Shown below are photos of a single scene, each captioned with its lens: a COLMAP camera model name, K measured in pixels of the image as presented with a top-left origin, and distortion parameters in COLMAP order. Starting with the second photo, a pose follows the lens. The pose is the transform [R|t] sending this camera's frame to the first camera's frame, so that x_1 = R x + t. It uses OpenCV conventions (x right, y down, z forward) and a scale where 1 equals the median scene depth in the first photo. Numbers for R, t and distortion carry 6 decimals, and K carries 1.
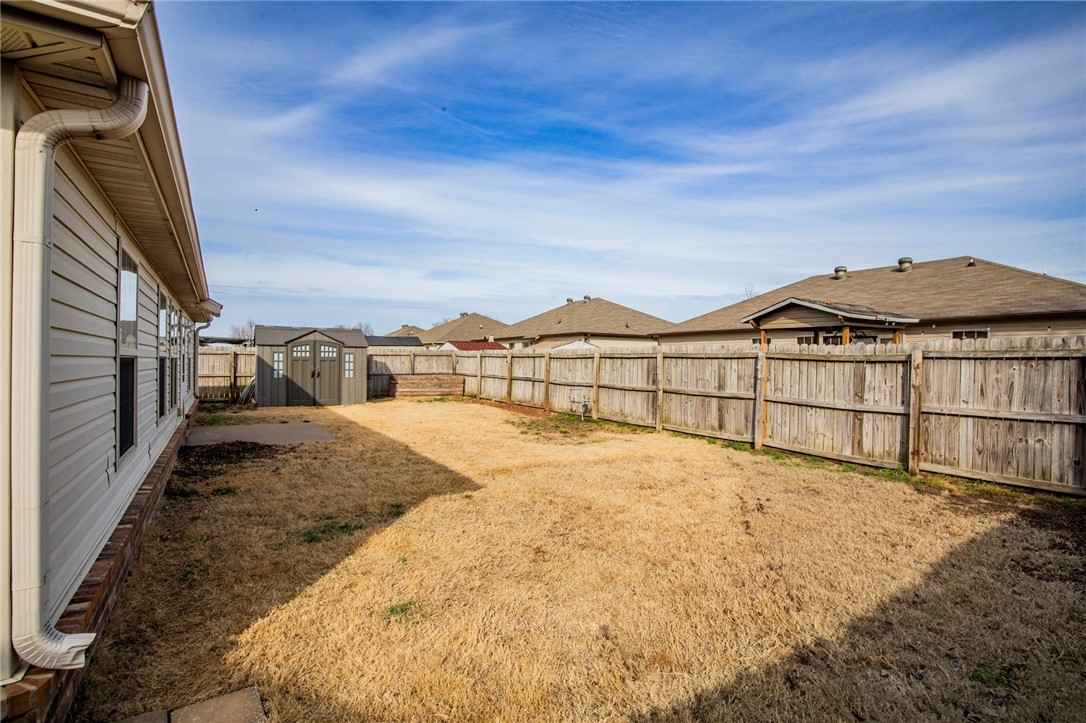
lens RADIAL K [[521.1, 0, 550.5], [0, 521.1, 363.0], [0, 0, 1]] dist [-0.026589, 0.005492]
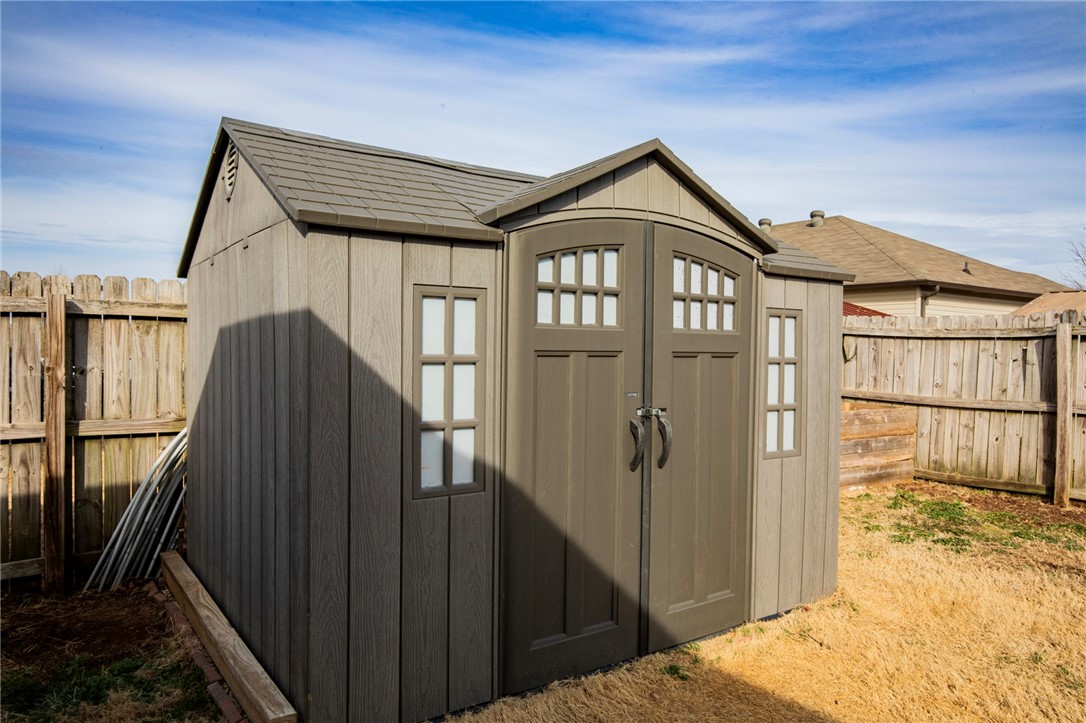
lens RADIAL K [[728.9, 0, 544.7], [0, 728.9, 363.4], [0, 0, 1]] dist [0.004574, 0.001390]
pose [[0.998007, 0.000998, 0.063097, -0.498534], [-0.002287, 0.999790, 0.020366, -0.006497], [-0.063064, -0.020470, 0.997800, 0.791828]]
